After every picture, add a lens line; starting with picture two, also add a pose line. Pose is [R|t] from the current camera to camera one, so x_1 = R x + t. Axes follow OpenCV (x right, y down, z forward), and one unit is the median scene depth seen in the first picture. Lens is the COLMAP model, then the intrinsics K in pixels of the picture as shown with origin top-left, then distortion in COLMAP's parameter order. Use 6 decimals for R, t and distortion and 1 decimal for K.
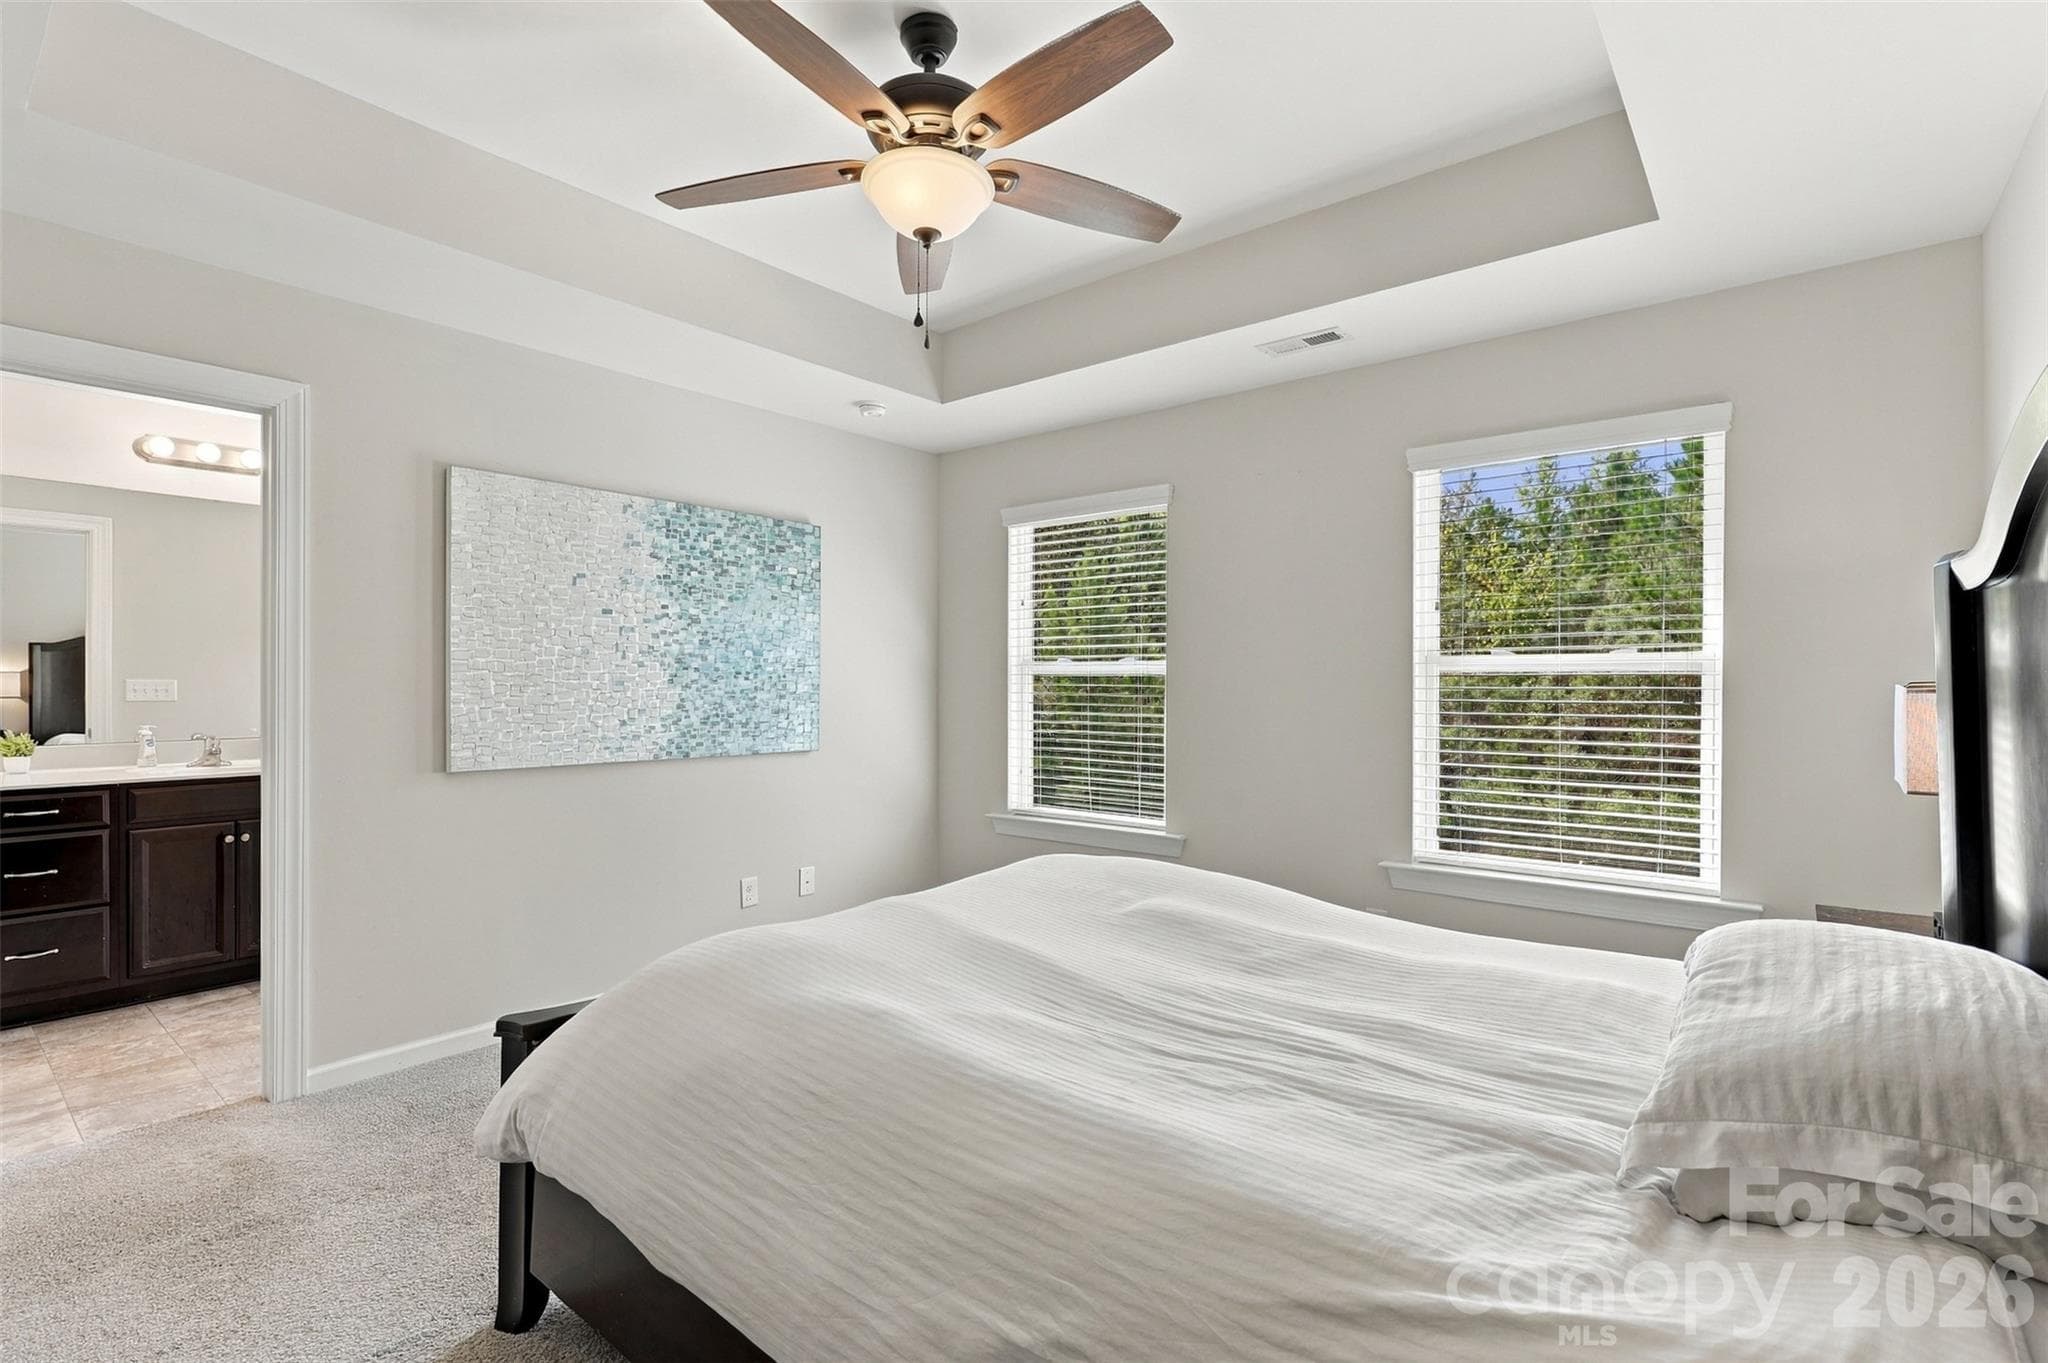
lens RADIAL K [[938.4, 0, 1031.3], [0, 938.4, 670.7], [0, 0, 1]] dist [-0.002088, 0.000632]
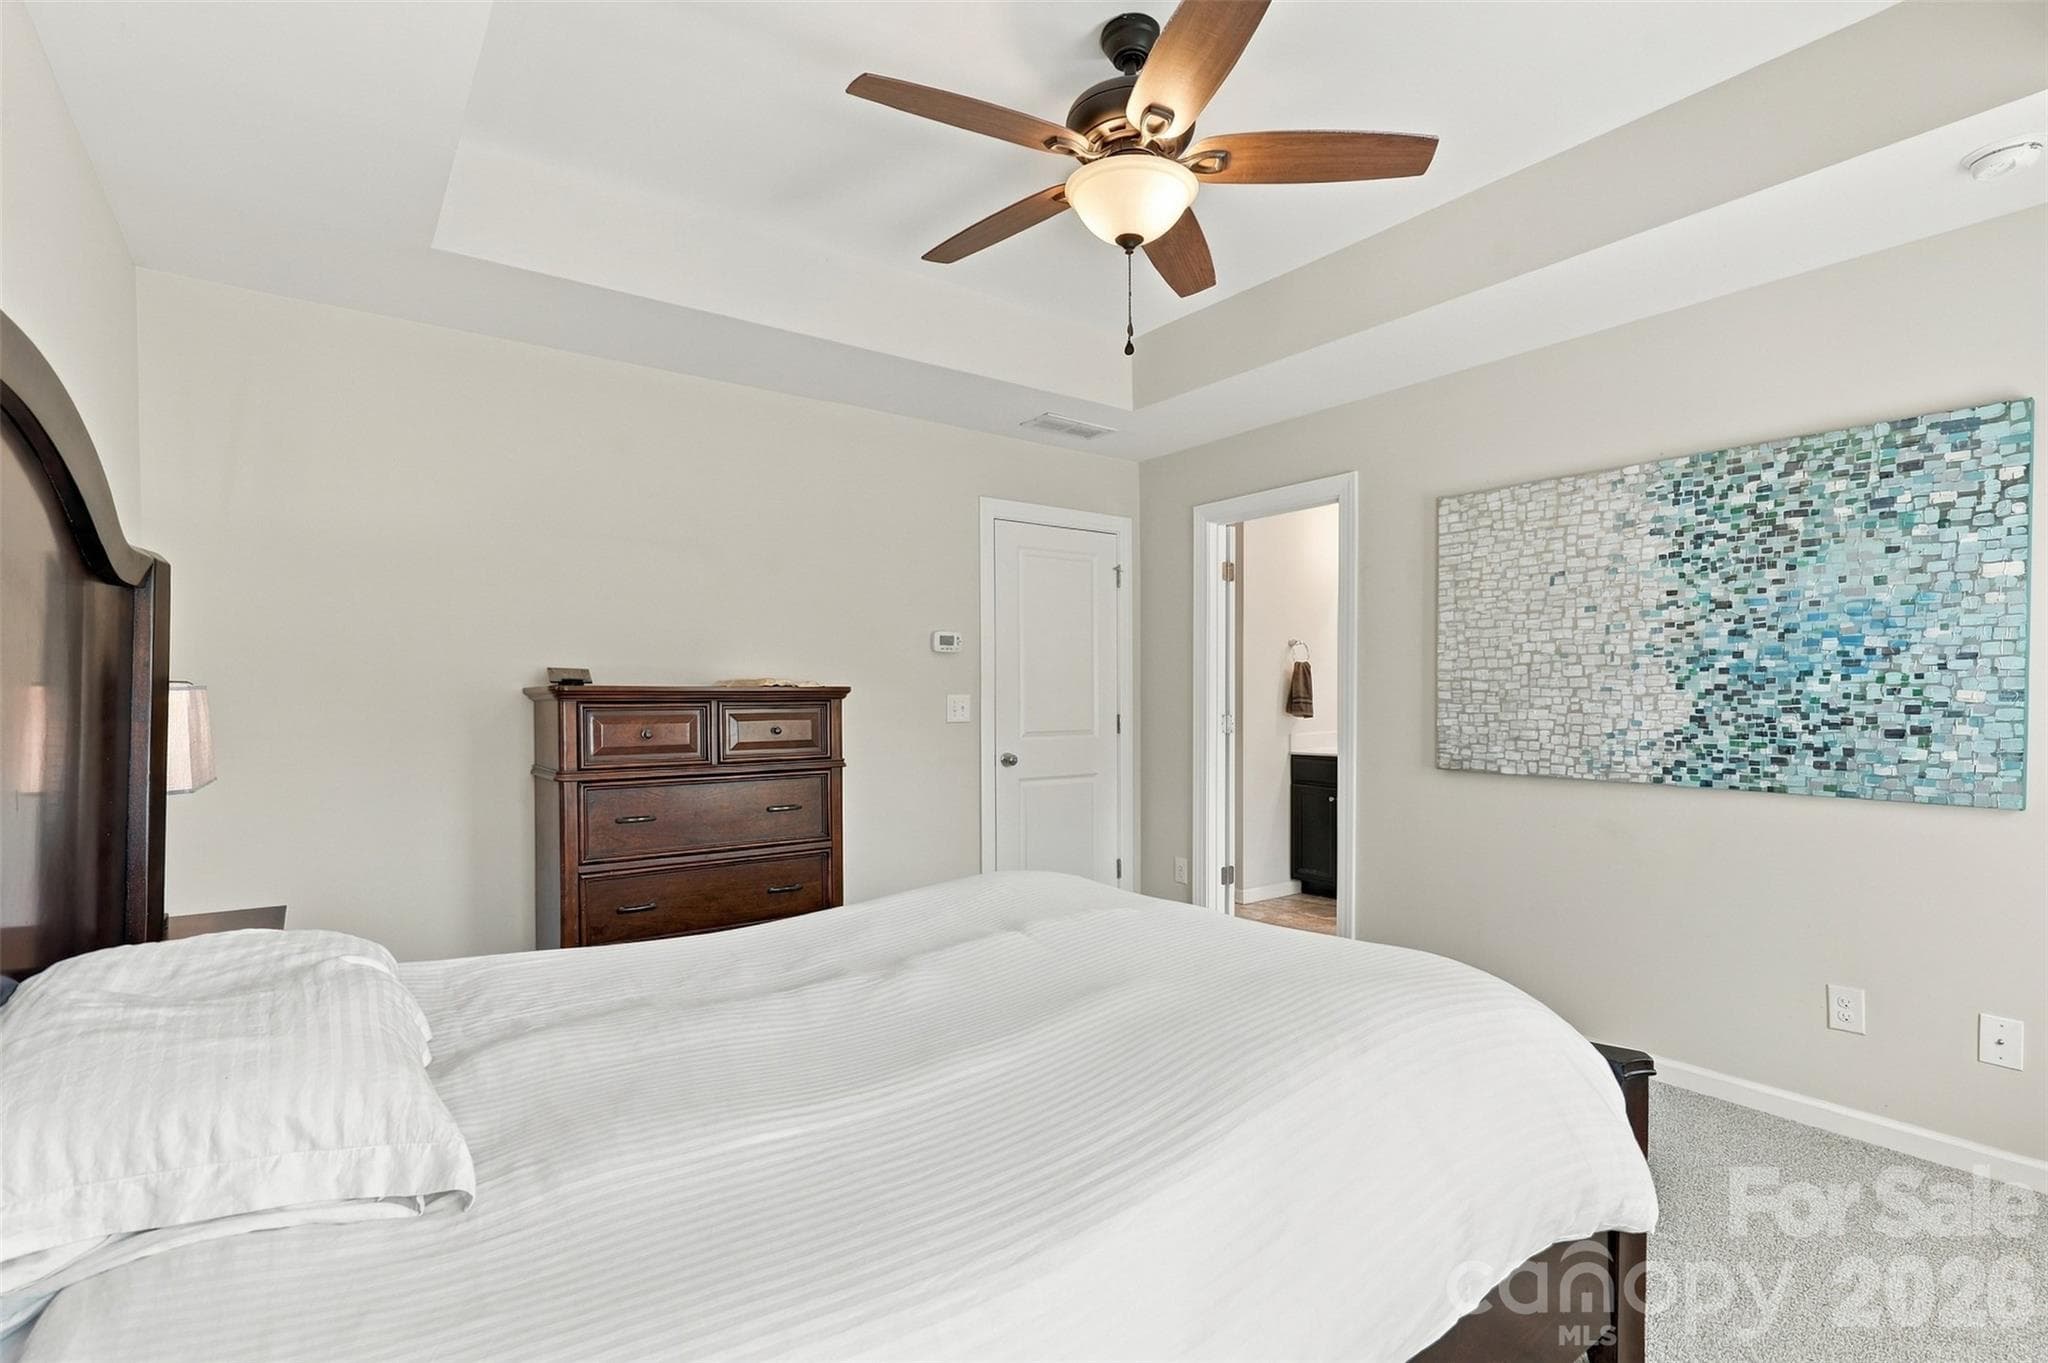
lens RADIAL K [[938.4, 0, 1029.9], [0, 938.4, 696.8], [0, 0, 1]] dist [-0.002088, 0.000632]
pose [[-0.226818, -0.005080, -0.973924, 0.481466], [0.009054, 0.999932, -0.007324, 0.019700], [0.973895, -0.010479, -0.226756, 0.621312]]
